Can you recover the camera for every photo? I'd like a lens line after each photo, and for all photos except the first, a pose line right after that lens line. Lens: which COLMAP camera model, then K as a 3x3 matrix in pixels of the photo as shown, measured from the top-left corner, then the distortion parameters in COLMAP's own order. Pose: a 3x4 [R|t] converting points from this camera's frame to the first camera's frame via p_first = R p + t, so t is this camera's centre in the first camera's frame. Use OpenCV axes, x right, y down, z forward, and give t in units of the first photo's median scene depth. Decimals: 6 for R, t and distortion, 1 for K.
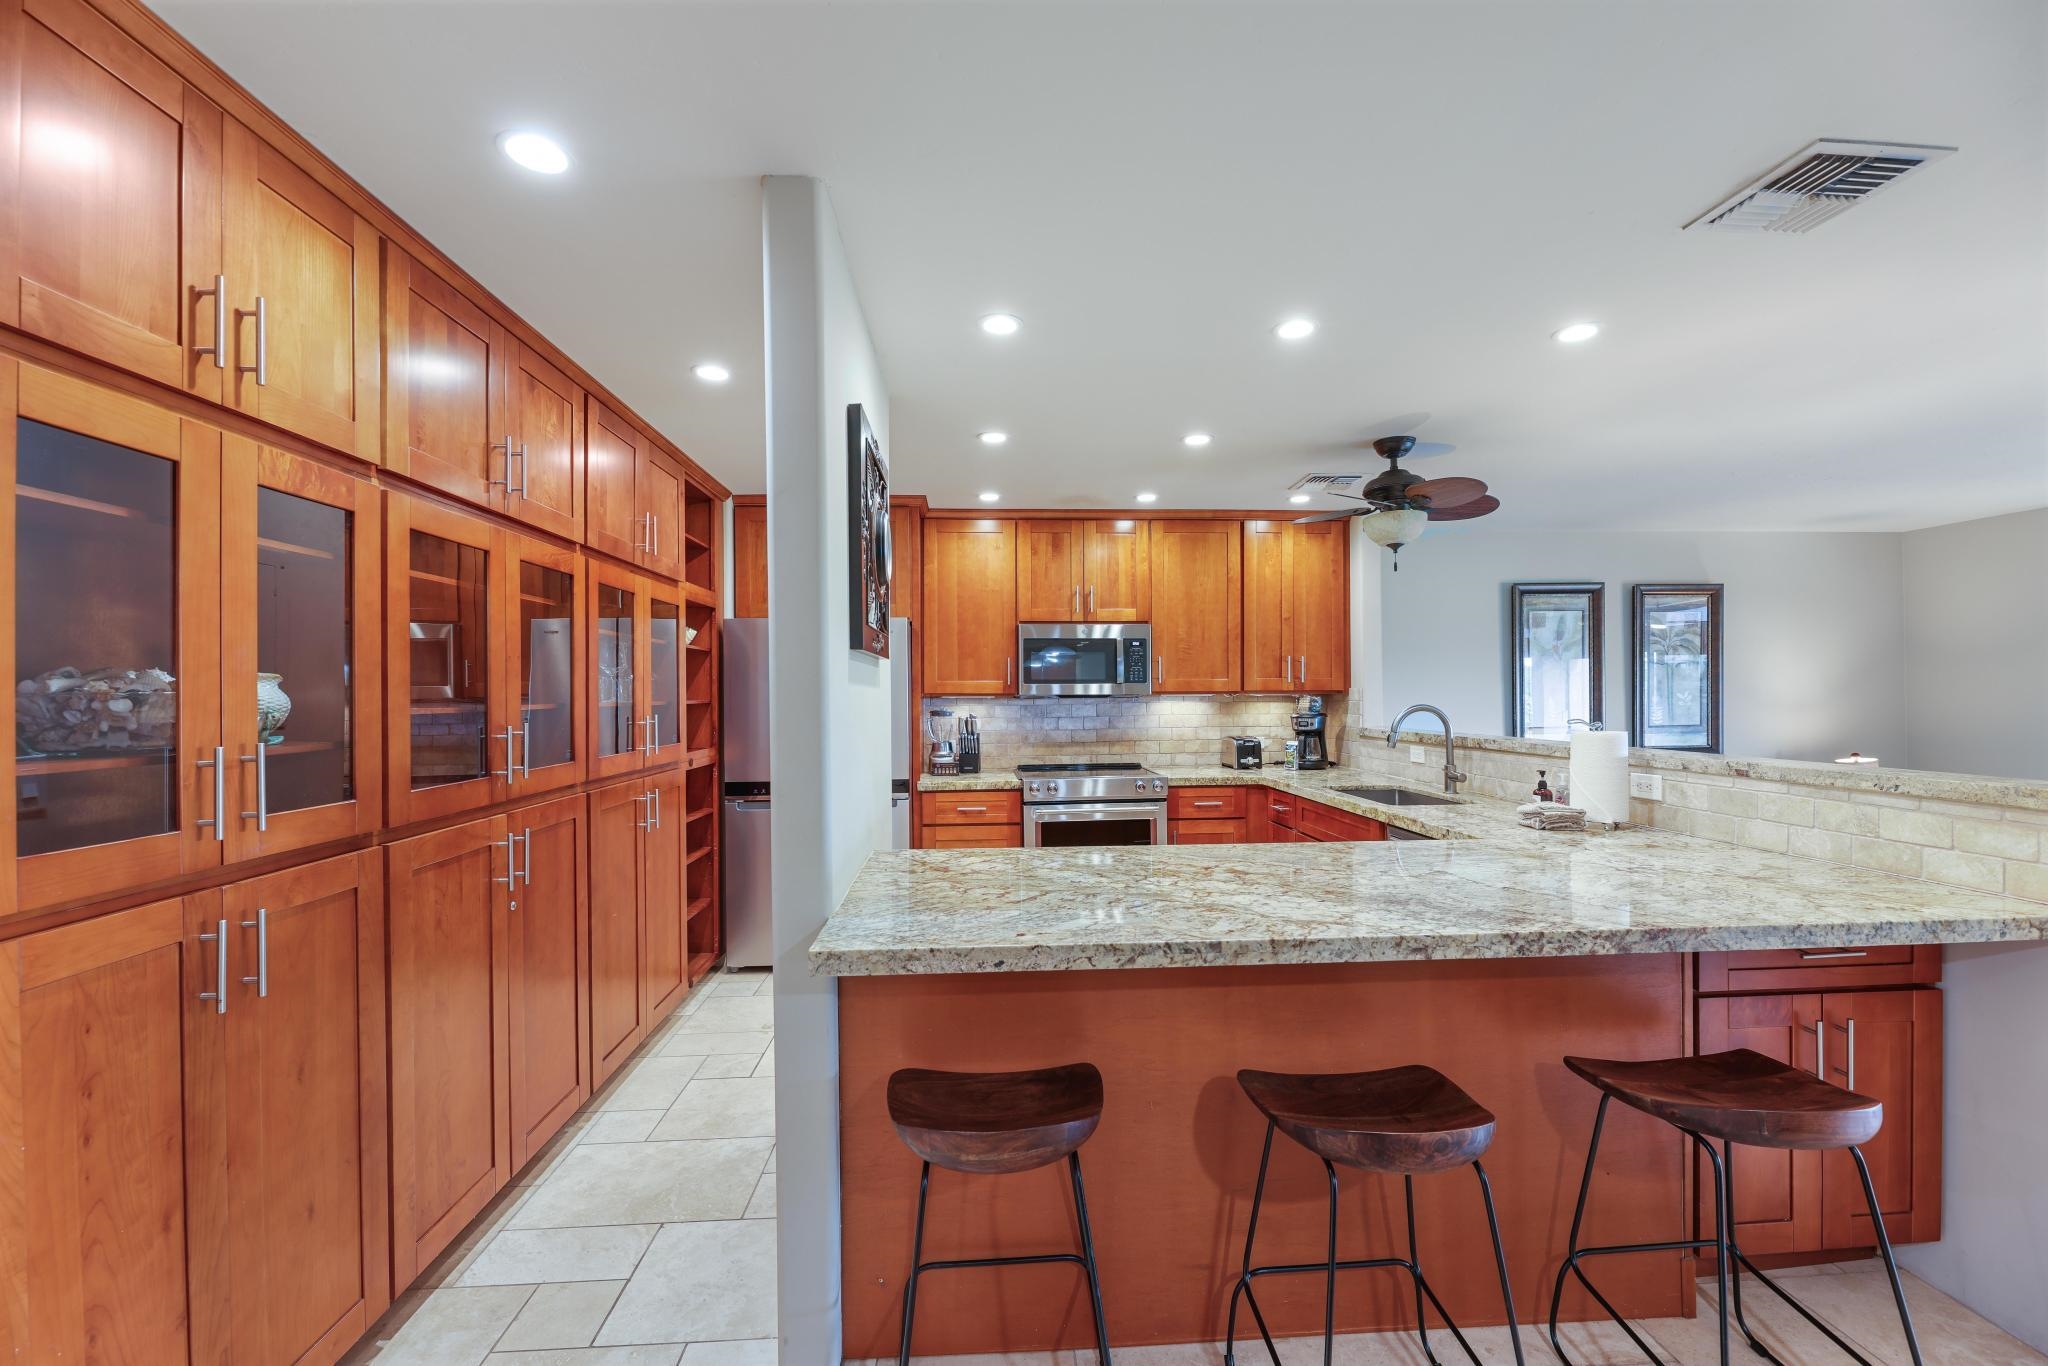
lens RADIAL K [[825.4, 0, 1027.3], [0, 825.4, 691.3], [0, 0, 1]] dist [-0.004734, -0.000572]
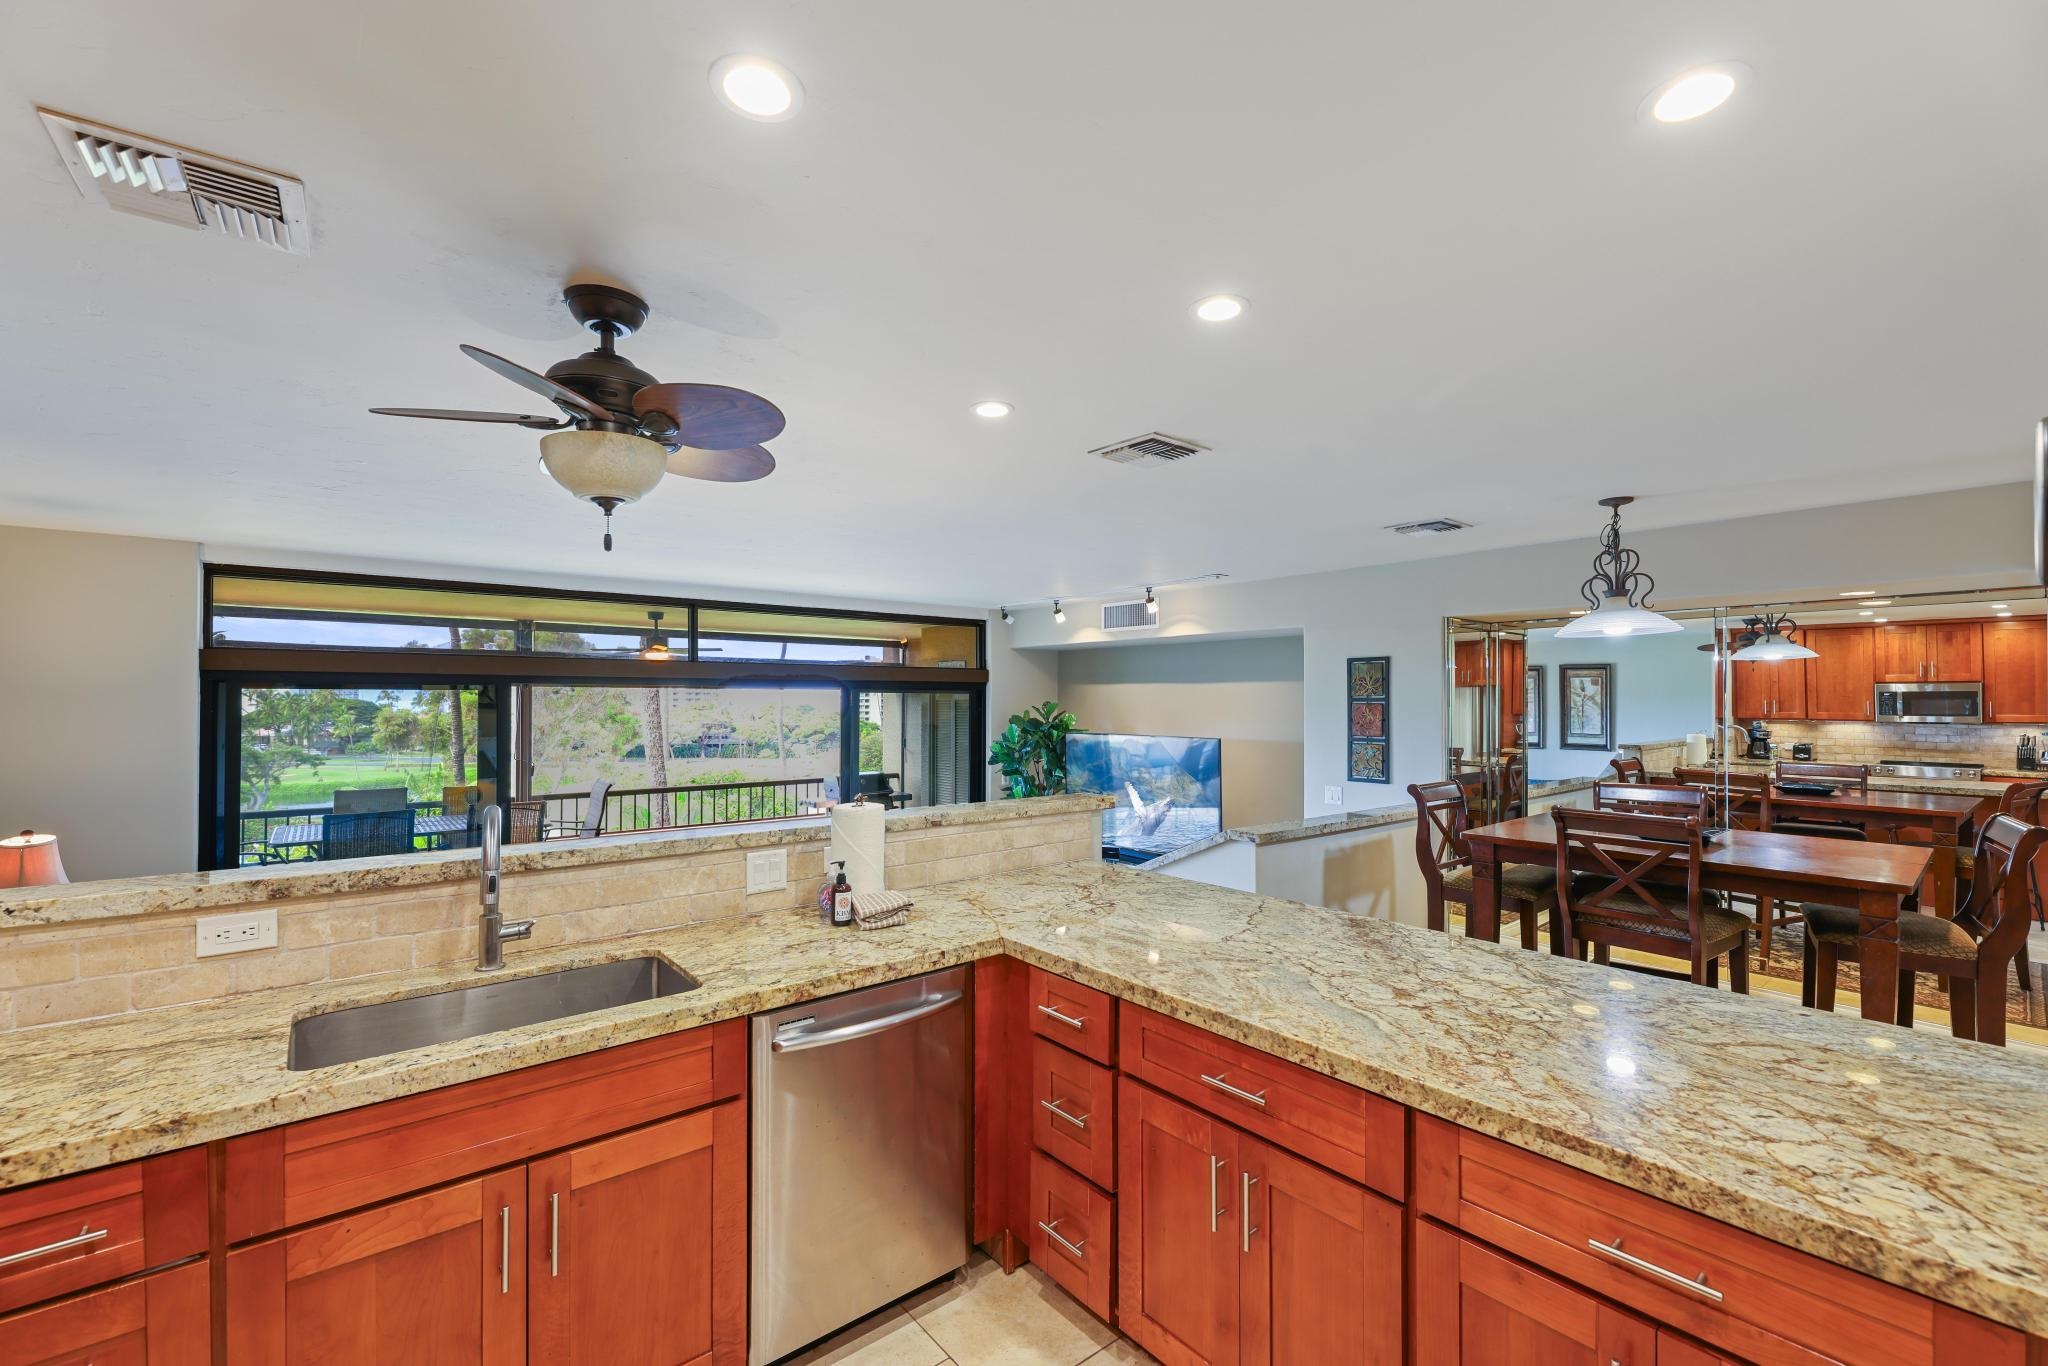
lens RADIAL K [[852.2, 0, 1026.7], [0, 852.2, 692.7], [0, 0, 1]] dist [0.000908, -0.003643]
pose [[-0.583053, 0.014715, 0.812301, -0.105371], [0.001188, 0.999850, -0.017260, -0.034101], [-0.812433, -0.009098, -0.582983, 0.811779]]
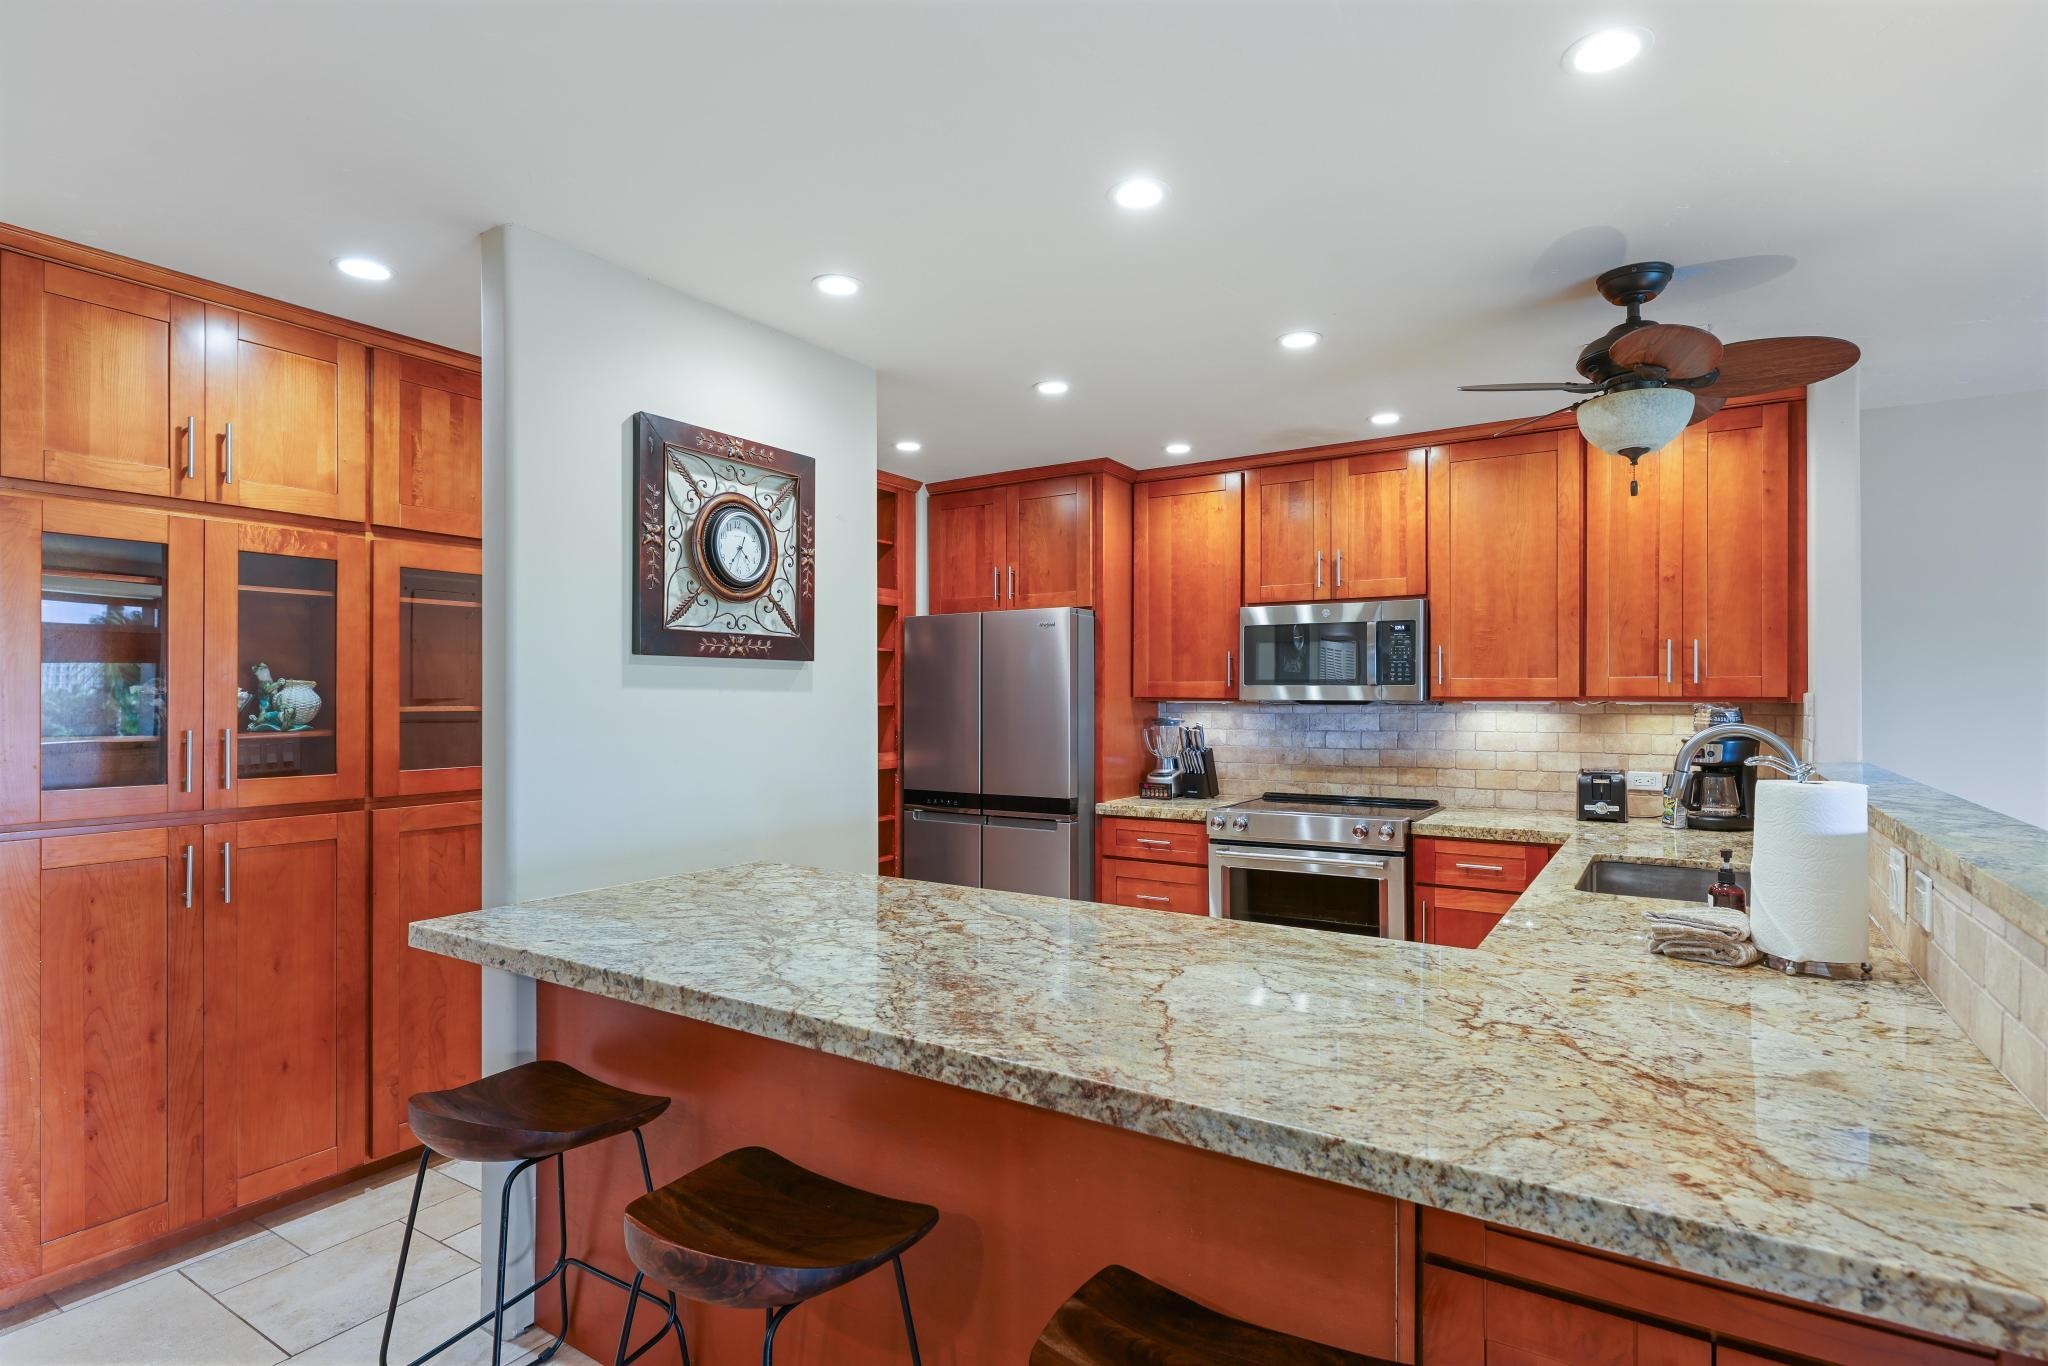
lens RADIAL K [[1033.5, 0, 1024.5], [0, 1033.5, 690.8], [0, 0, 1]] dist [0.002964, 0.001394]
pose [[0.804755, 0.004043, -0.593594, 0.395937], [-0.004389, 0.999990, 0.000860, -0.003859], [0.593591, 0.001913, 0.804764, 0.109679]]
